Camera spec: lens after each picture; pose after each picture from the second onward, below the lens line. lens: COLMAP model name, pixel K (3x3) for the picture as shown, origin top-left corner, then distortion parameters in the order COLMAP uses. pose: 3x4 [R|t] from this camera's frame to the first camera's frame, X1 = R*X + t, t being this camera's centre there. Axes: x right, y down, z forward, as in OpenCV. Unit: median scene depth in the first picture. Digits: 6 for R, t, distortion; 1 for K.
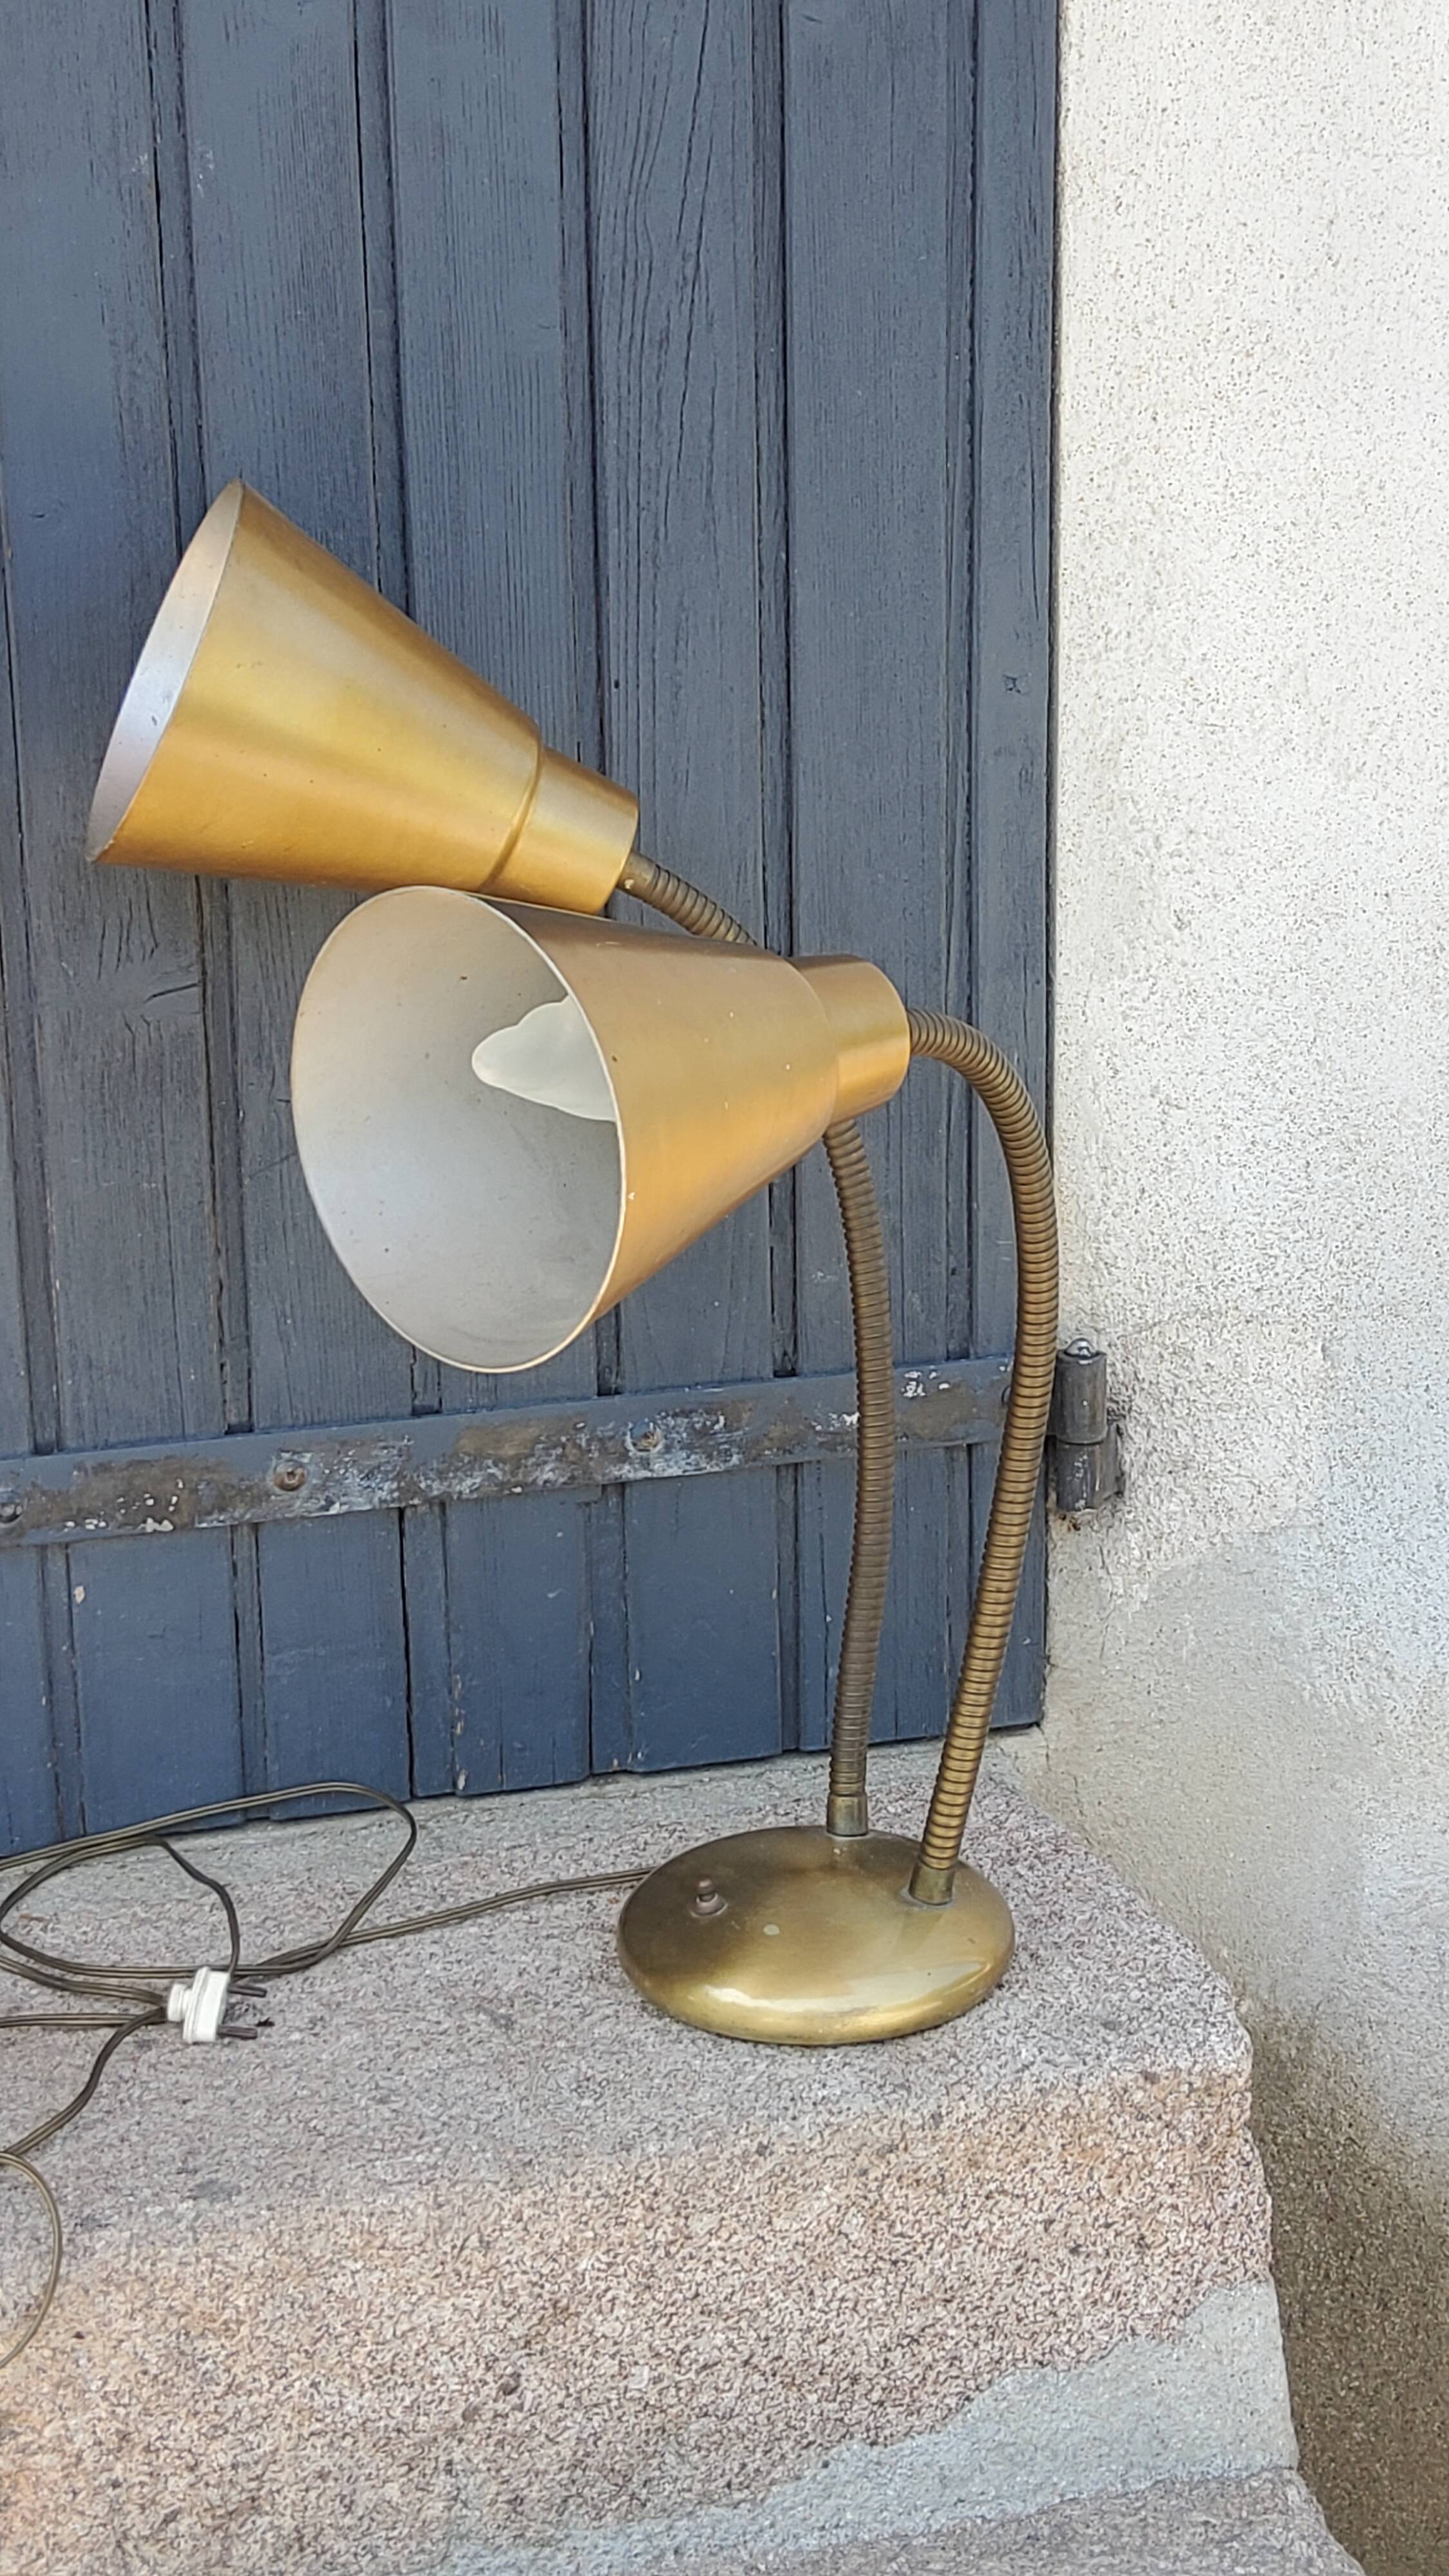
lens RADIAL K [[3870.0, 0, 735.7], [0, 3870.0, 1291.0], [0, 0, 1]] dist [0.097334, 0.000000]
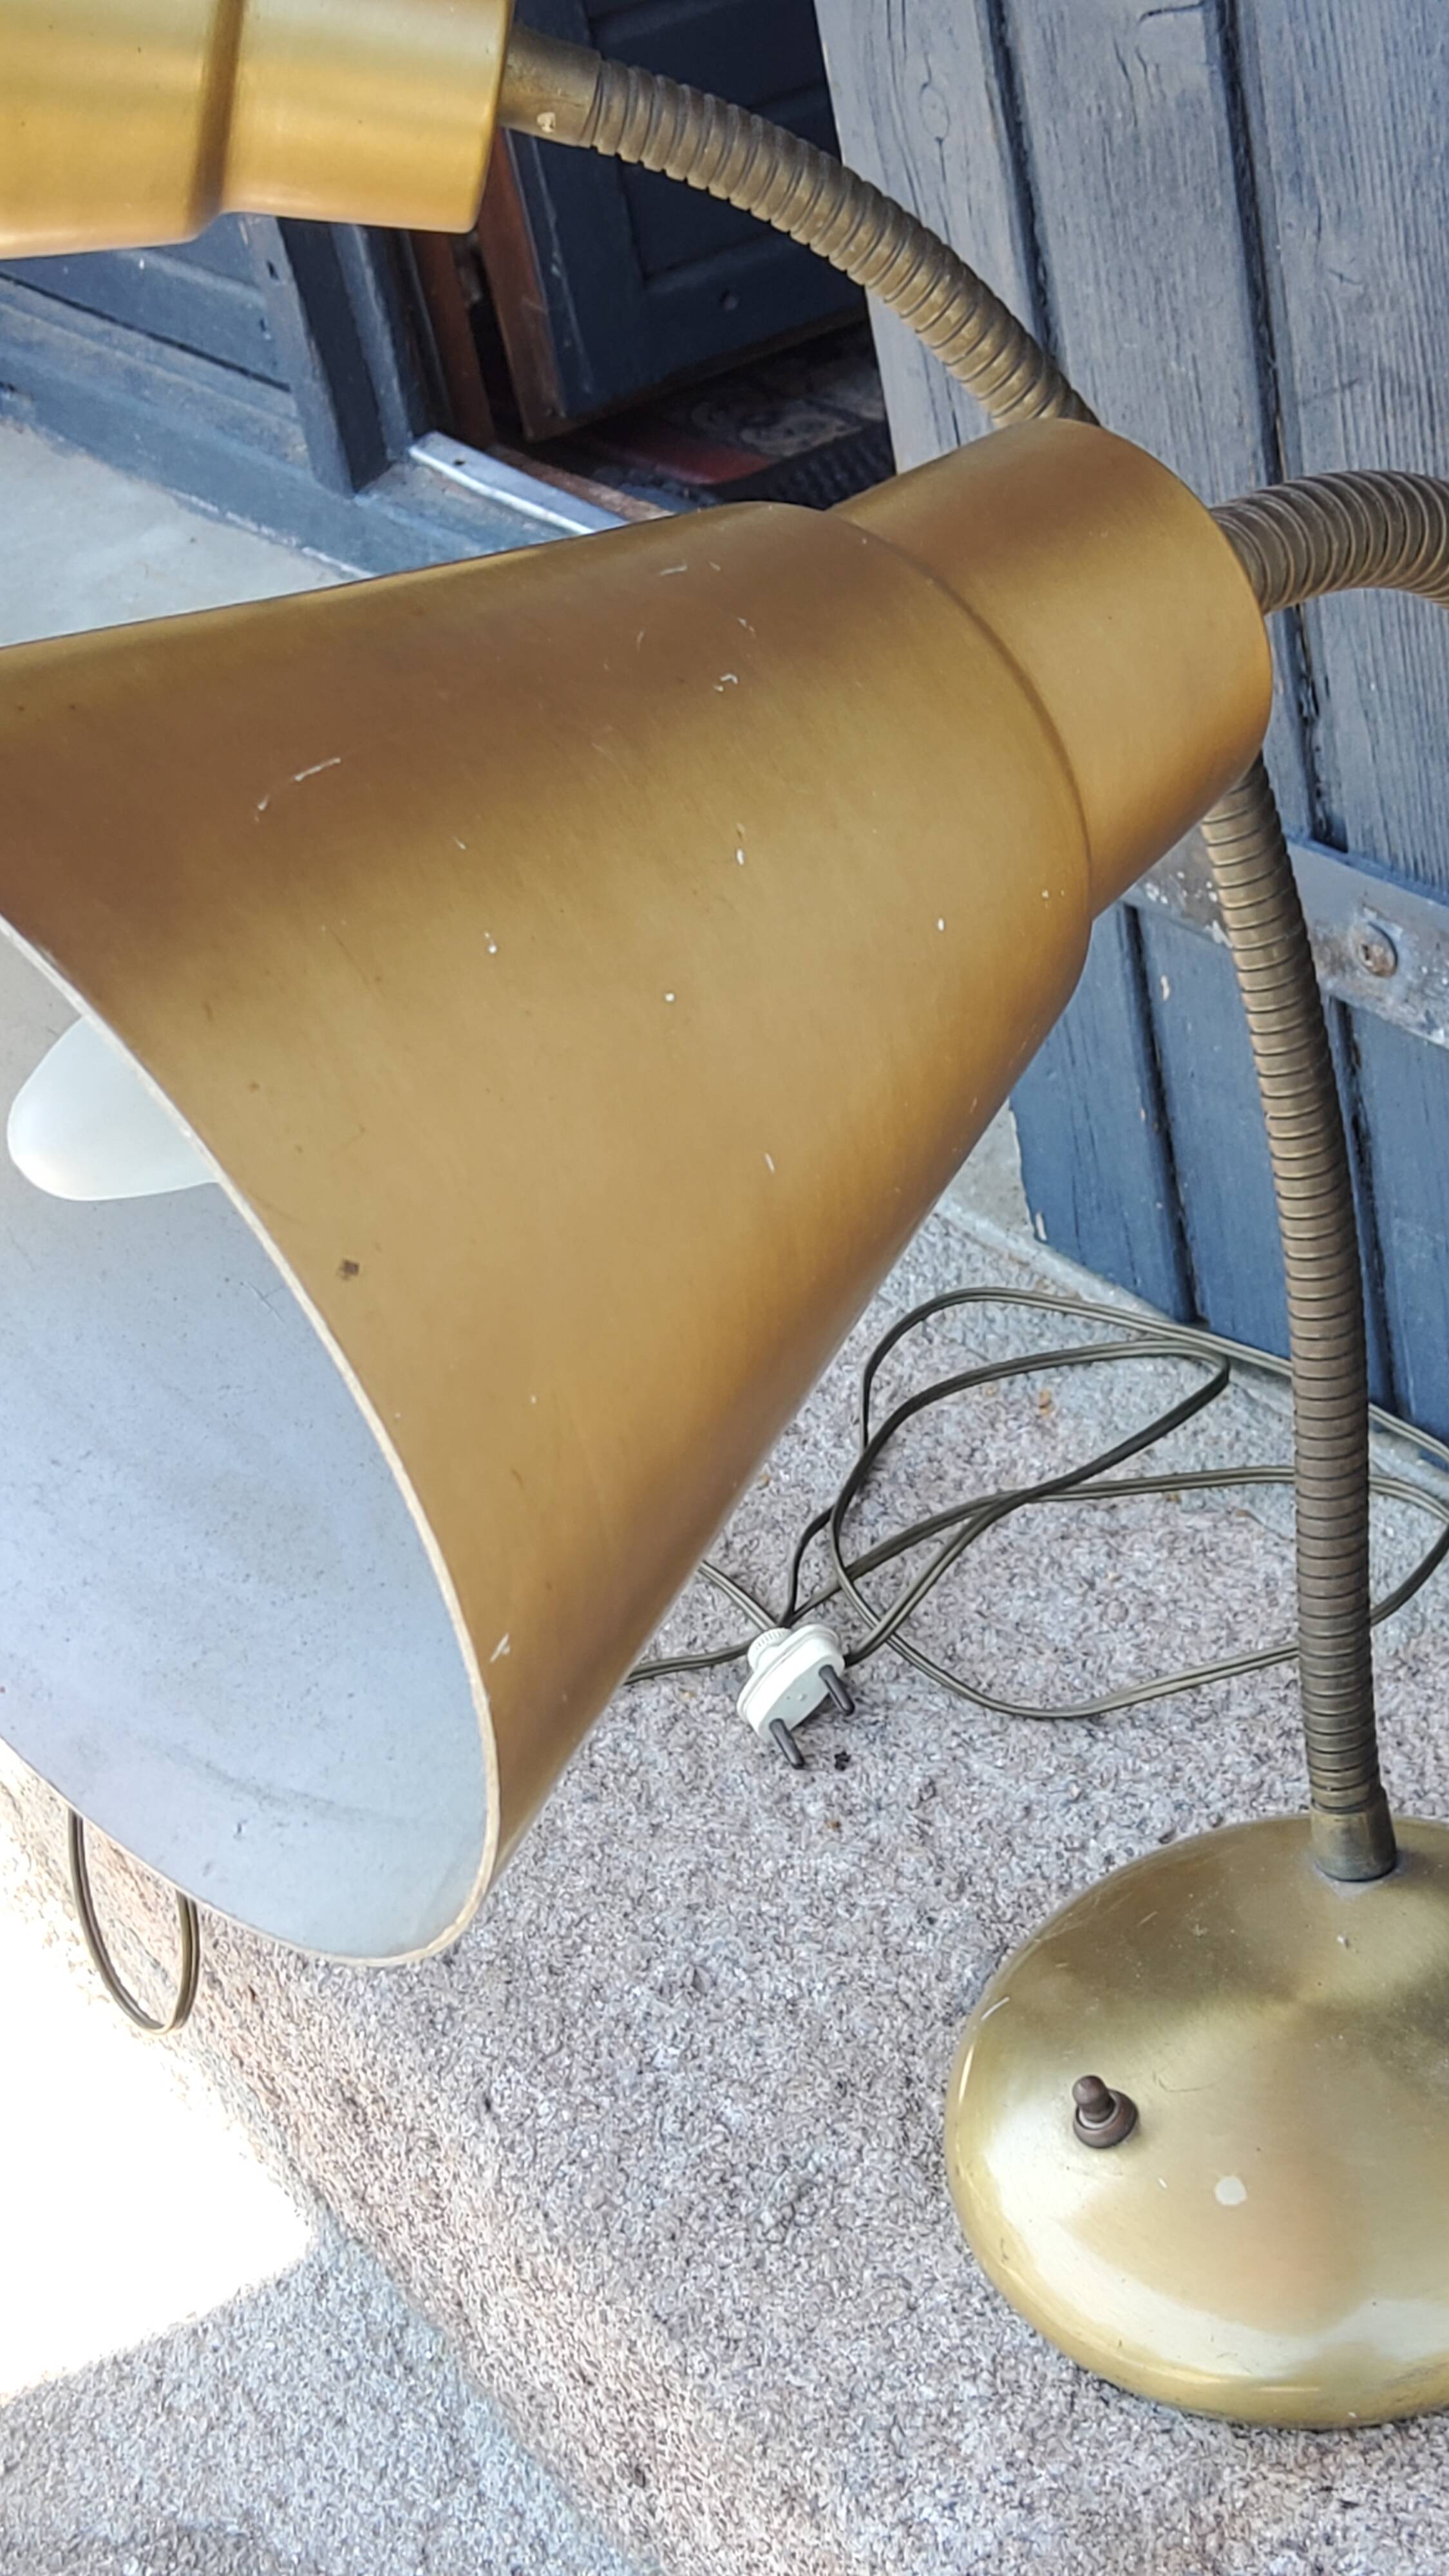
lens RADIAL K [[3870.0, 0, 699.2], [0, 3870.0, 1277.8], [0, 0, 1]] dist [0.097334, 0.000000]
pose [[0.311497, 0.484507, -0.817449, 0.340506], [-0.055418, 0.868047, 0.493379, -0.185216], [0.948630, -0.108385, 0.297244, 0.778154]]
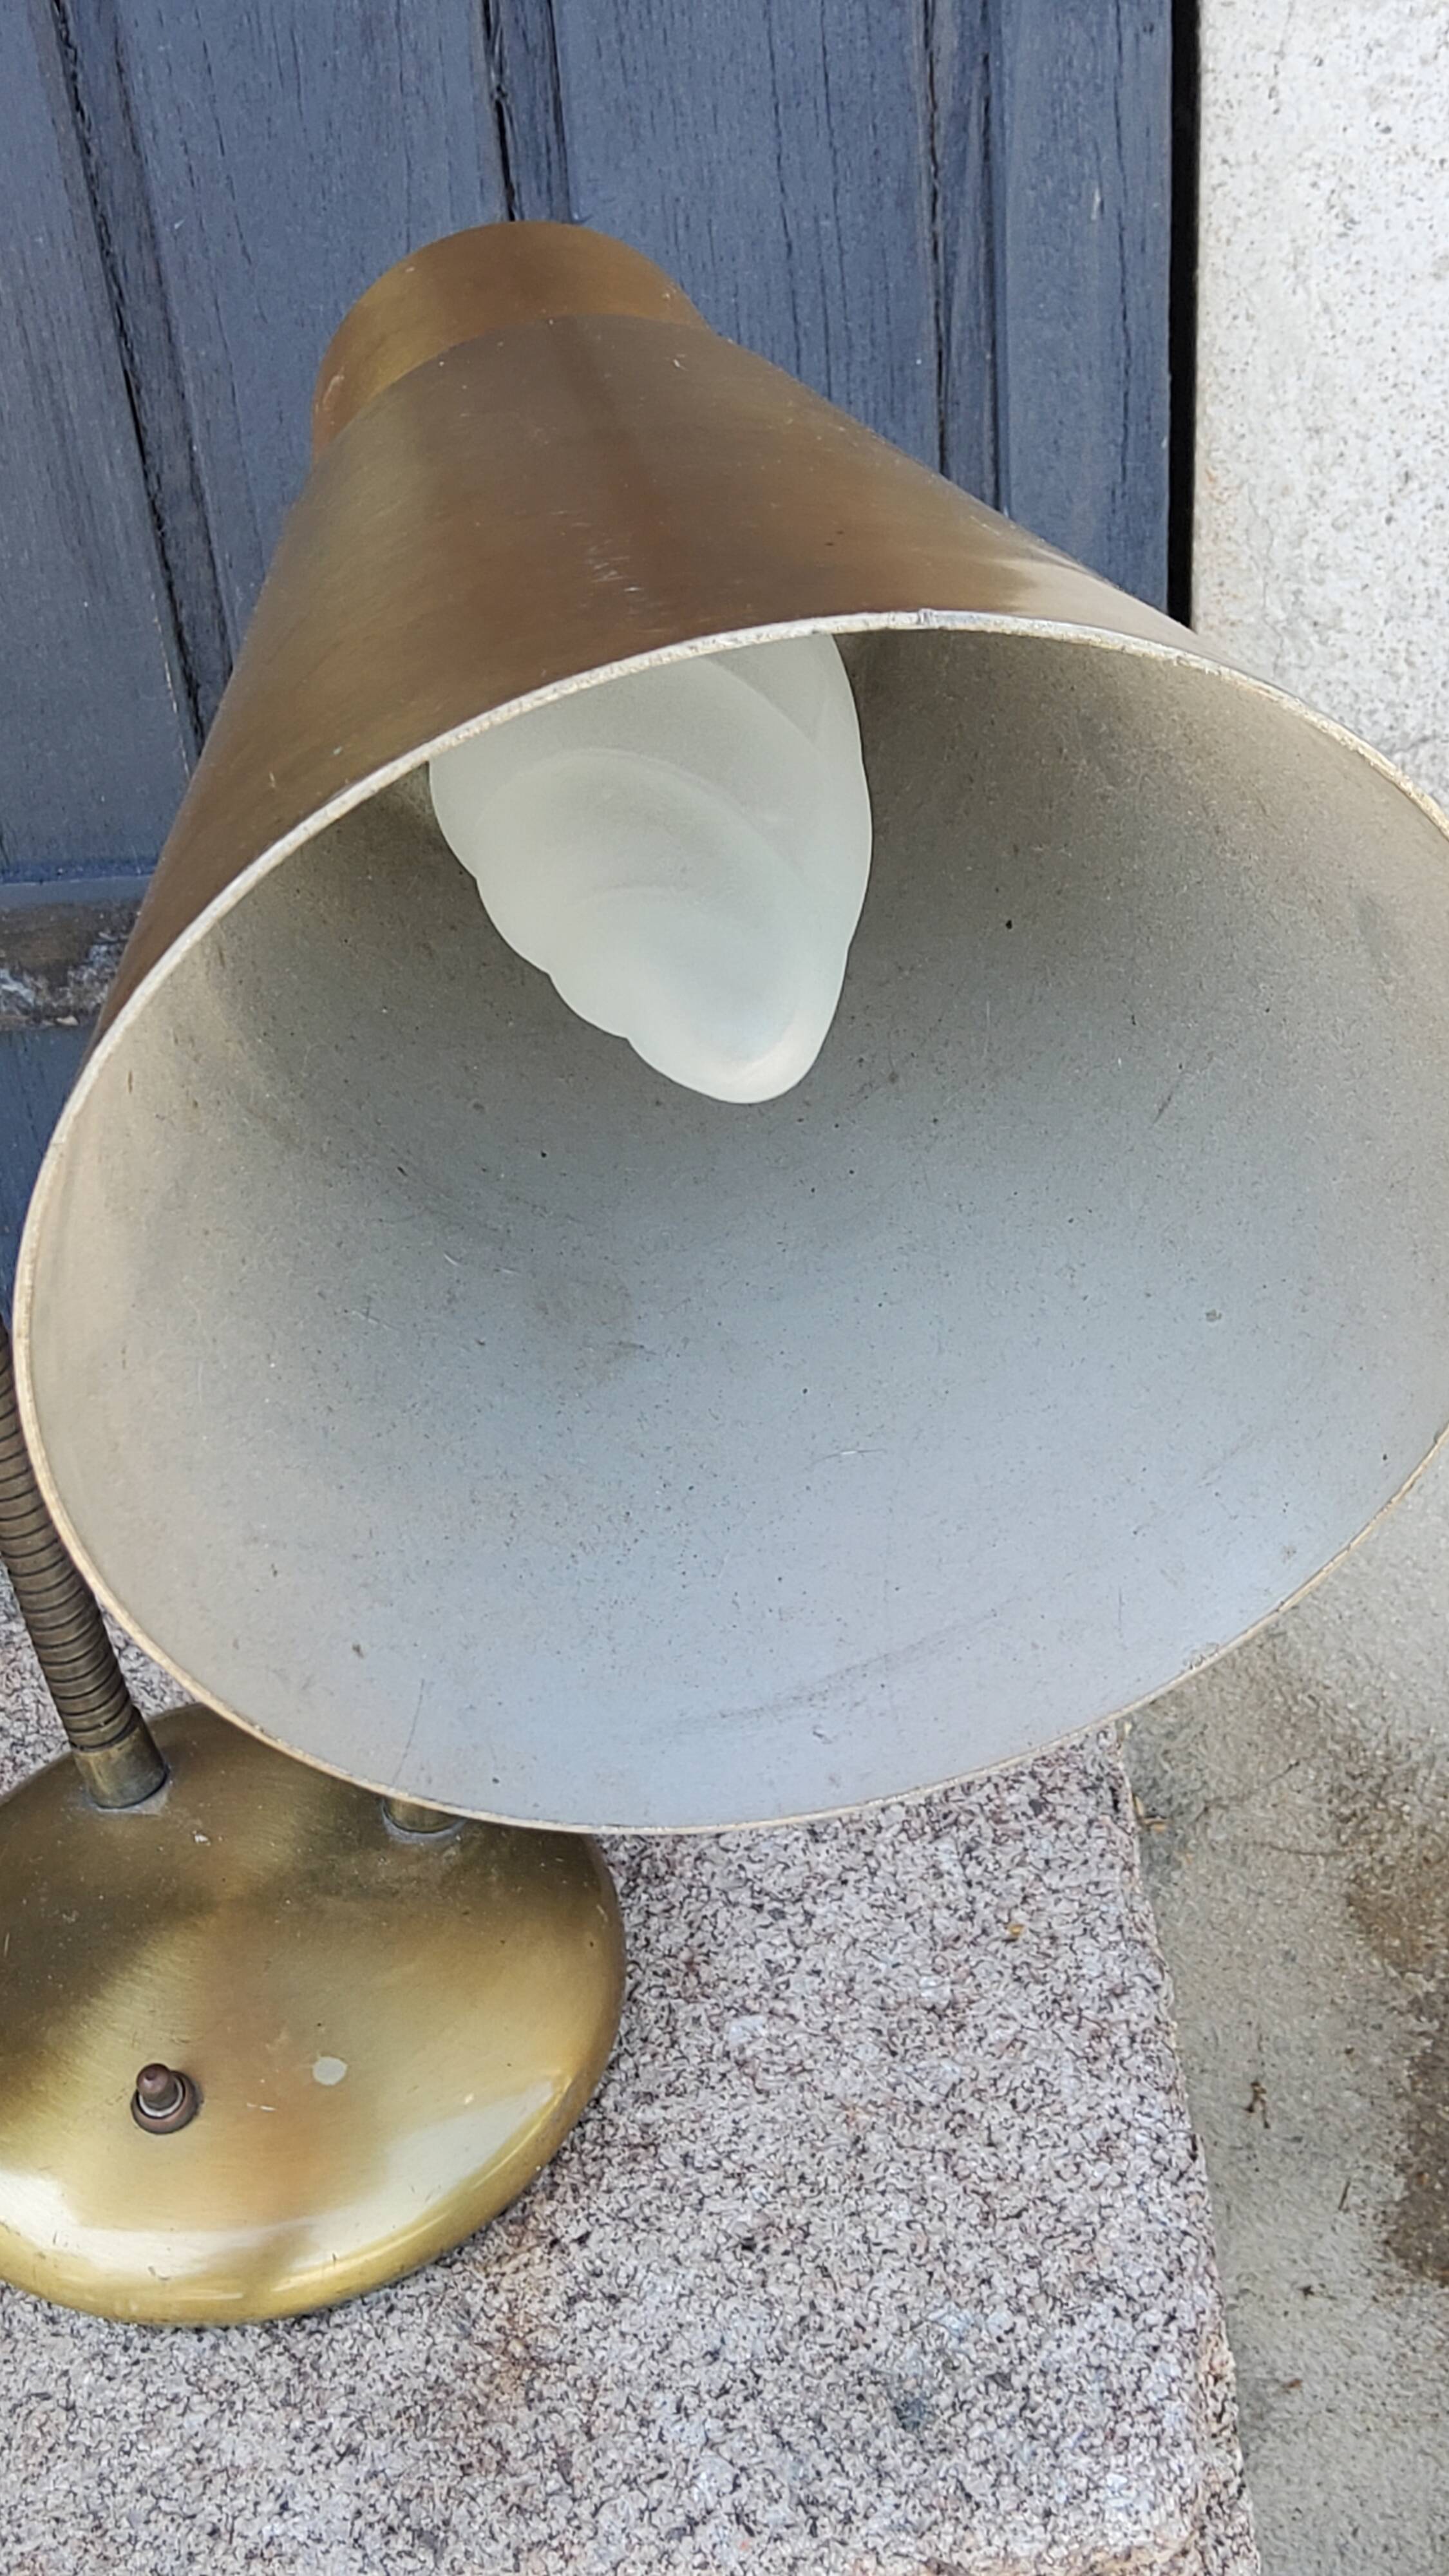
lens RADIAL K [[3870.0, 0, 719.5], [0, 3870.0, 1295.9], [0, 0, 1]] dist [0.097334, 0.000000]
pose [[0.959254, 0.137369, -0.246903, 0.170697], [-0.018130, 0.901981, 0.431395, -0.150064], [0.281962, -0.409341, 0.867719, 0.598202]]
